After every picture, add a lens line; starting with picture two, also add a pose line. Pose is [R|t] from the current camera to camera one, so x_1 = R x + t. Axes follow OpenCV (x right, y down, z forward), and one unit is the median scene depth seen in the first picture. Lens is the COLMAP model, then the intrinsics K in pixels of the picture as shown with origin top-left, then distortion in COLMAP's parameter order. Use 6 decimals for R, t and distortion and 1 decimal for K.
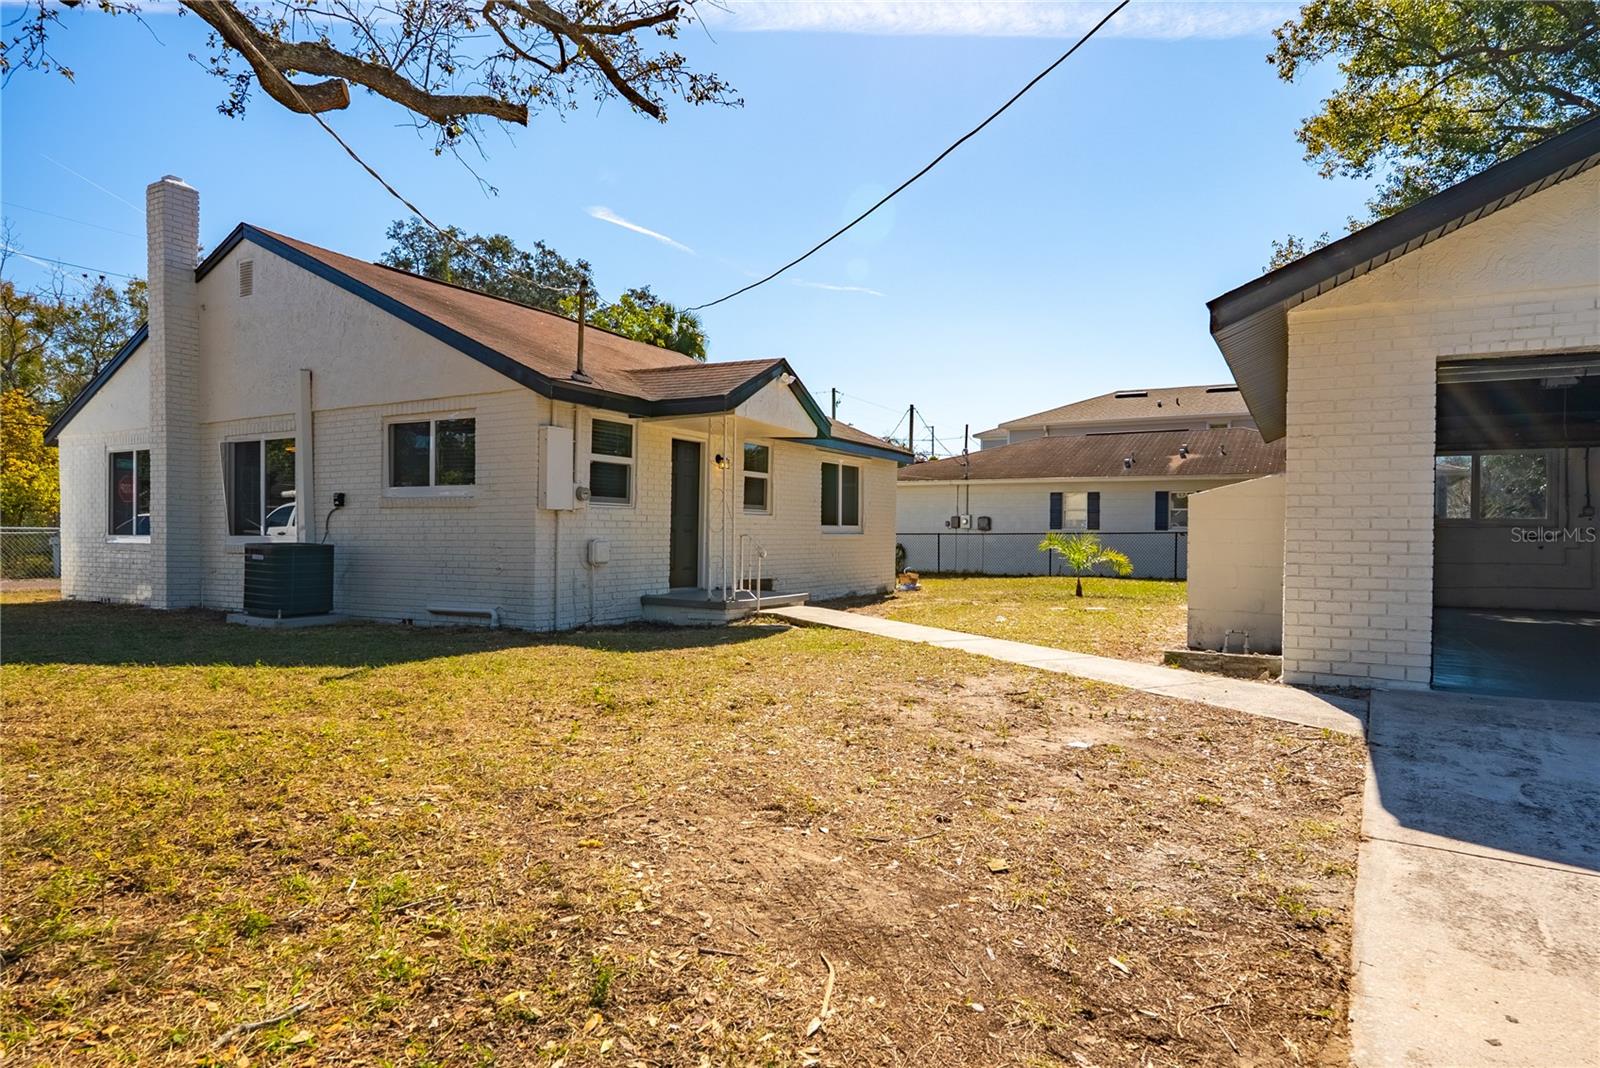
lens RADIAL K [[929.9, 0, 800.0], [0, 929.9, 534.0], [0, 0, 1]] dist [-0.003553, -0.000365]
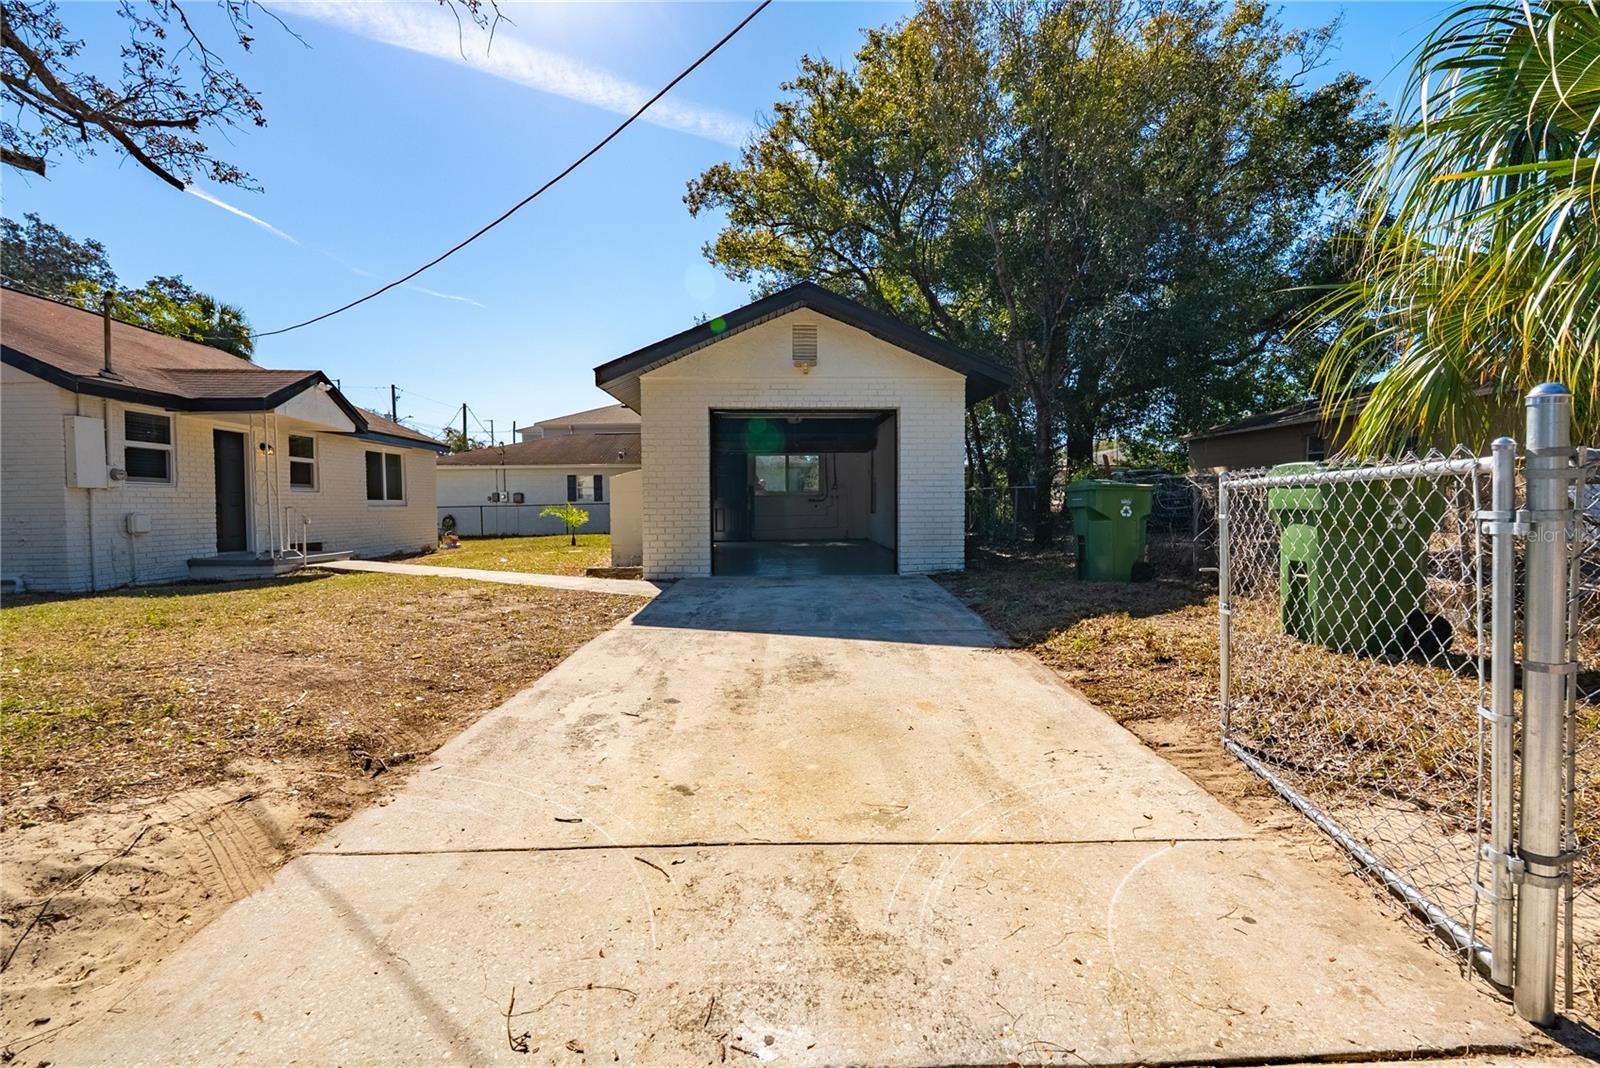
lens RADIAL K [[709.1, 0, 800.0], [0, 709.1, 534.0], [0, 0, 1]] dist [0.002962, -0.001288]
pose [[0.855329, -0.038374, 0.516662, 0.034790], [0.018421, 0.998875, 0.043694, 0.007907], [-0.517758, -0.027855, 0.855074, -0.201651]]
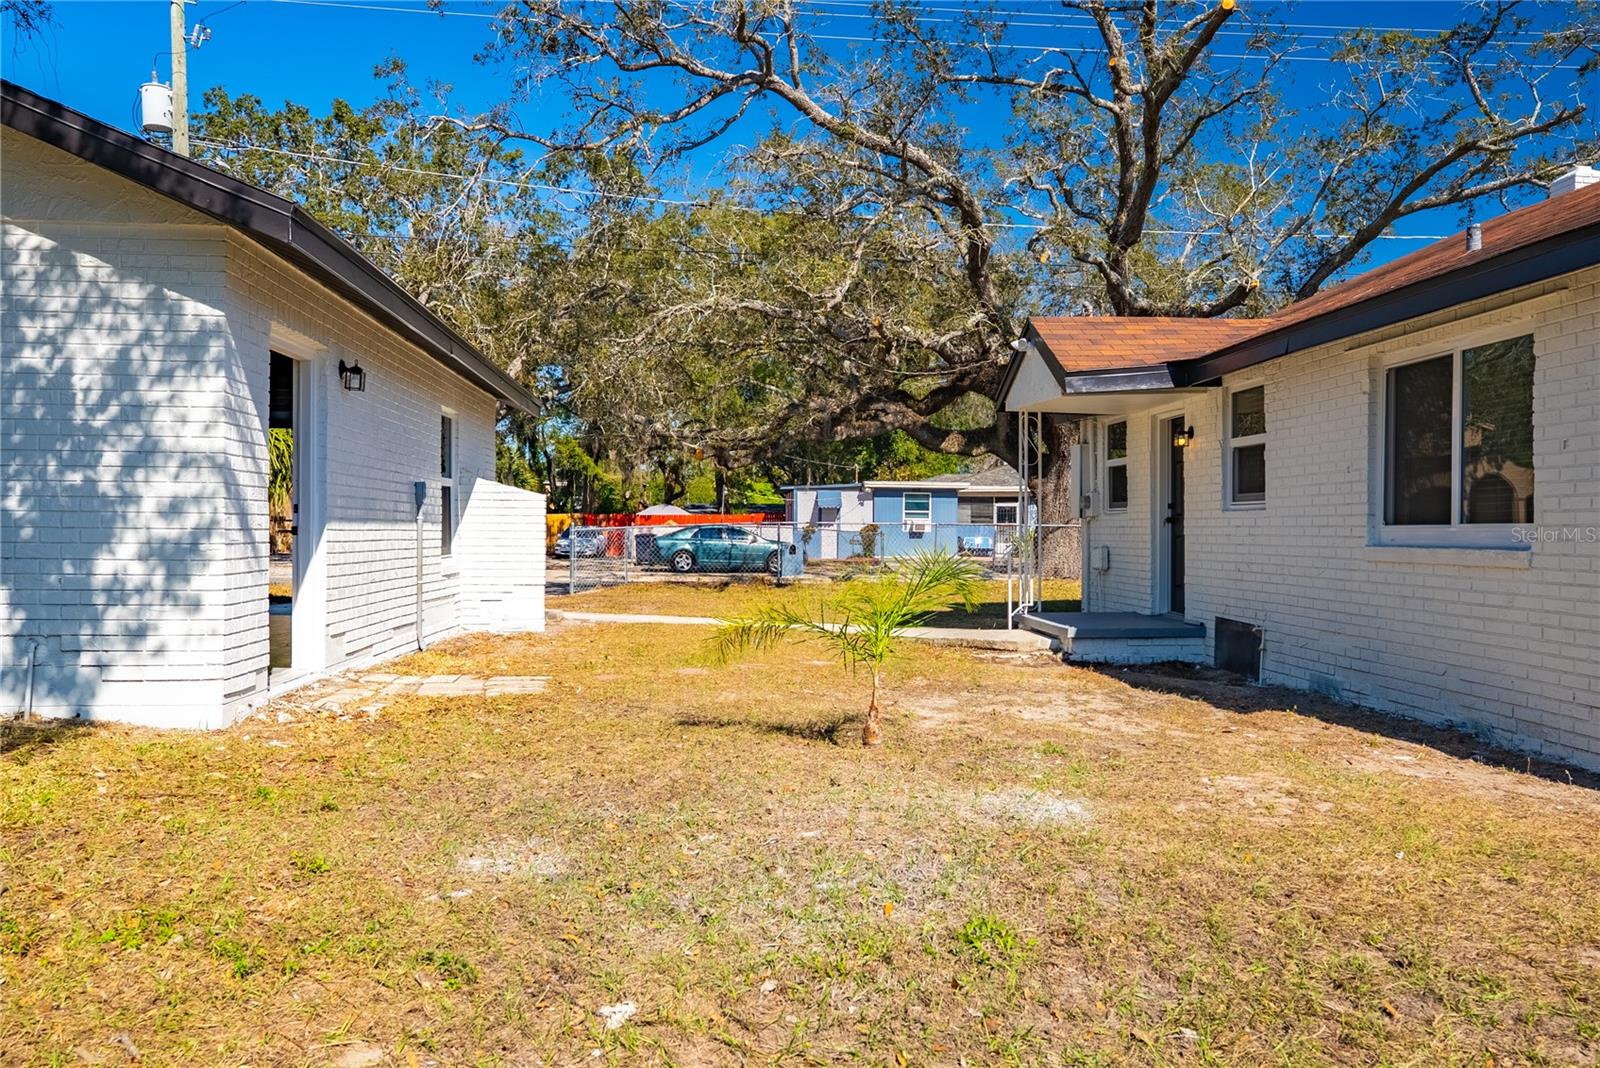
lens RADIAL K [[1183.2, 0, 800.0], [0, 1183.2, 534.0], [0, 0, 1]] dist [-0.001455, -0.000895]
pose [[-0.830315, -0.011153, -0.557183, 0.707422], [-0.014258, 0.999898, 0.001233, -0.003639], [0.557112, 0.008968, -0.830389, 1.748024]]
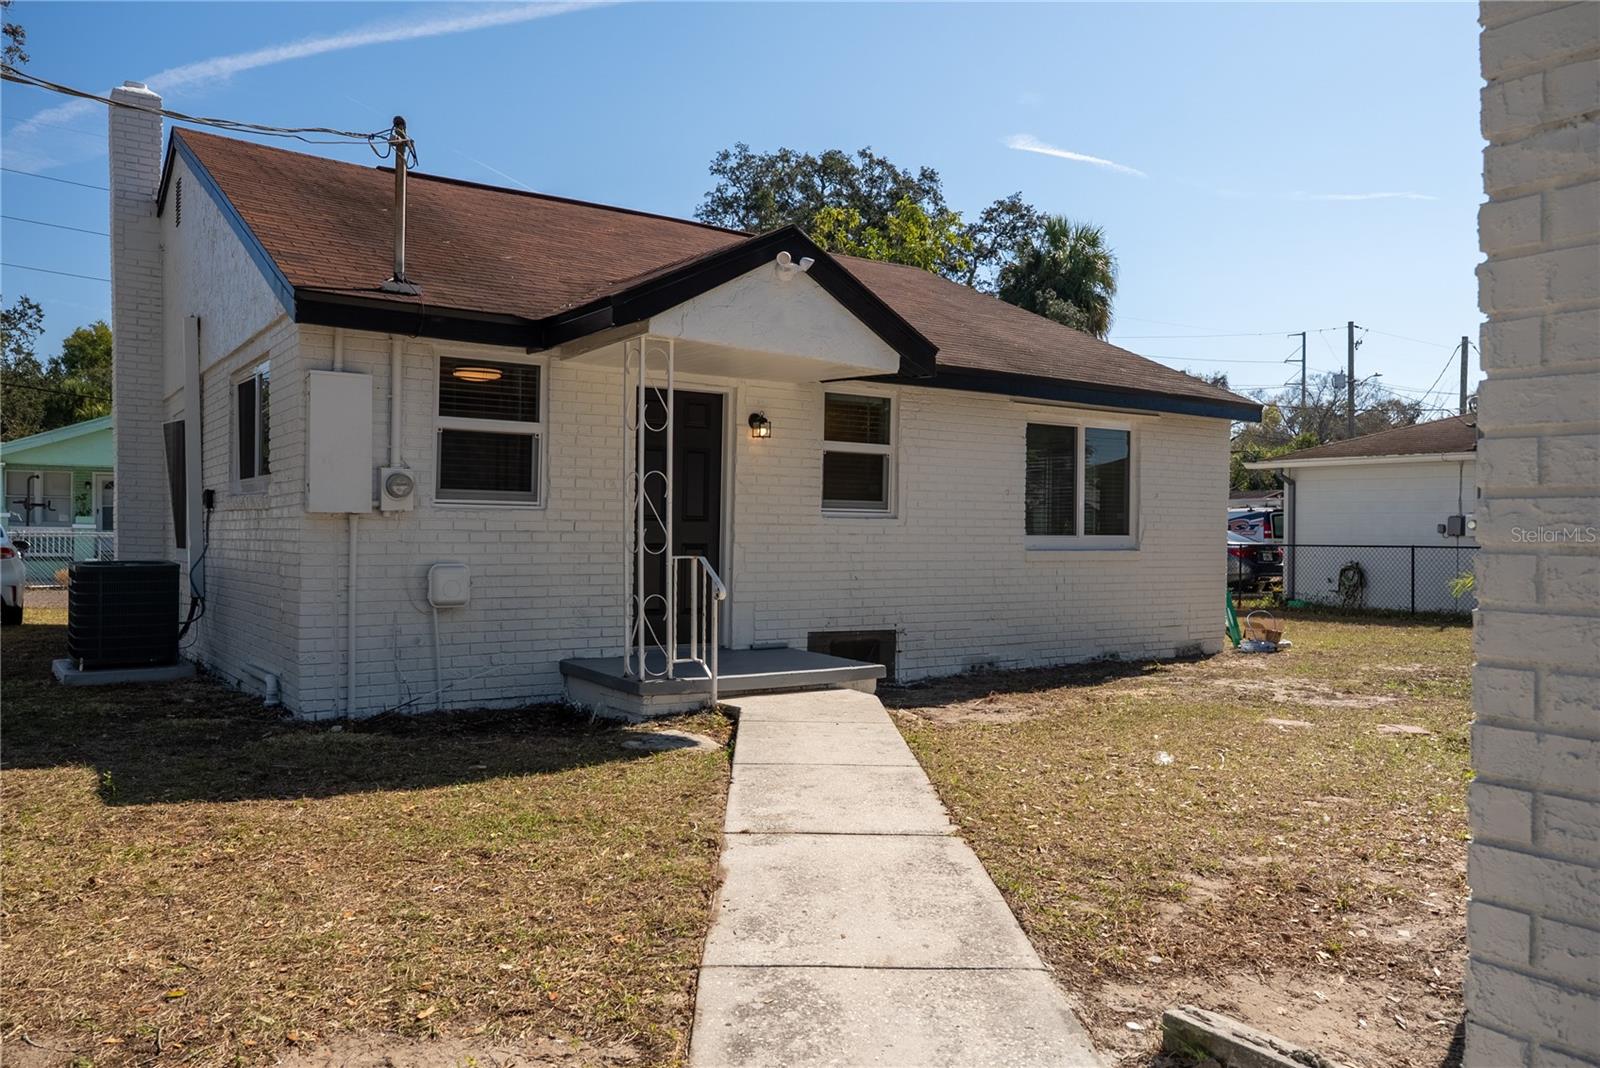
lens RADIAL K [[1183.2, 0, 800.0], [0, 1183.2, 534.0], [0, 0, 1]] dist [-0.001455, -0.000895]
pose [[0.901127, 0.003312, -0.433543, 0.283242], [-0.004571, 0.999988, -0.001862, -0.011239], [0.433532, 0.003660, 0.901131, 0.398235]]
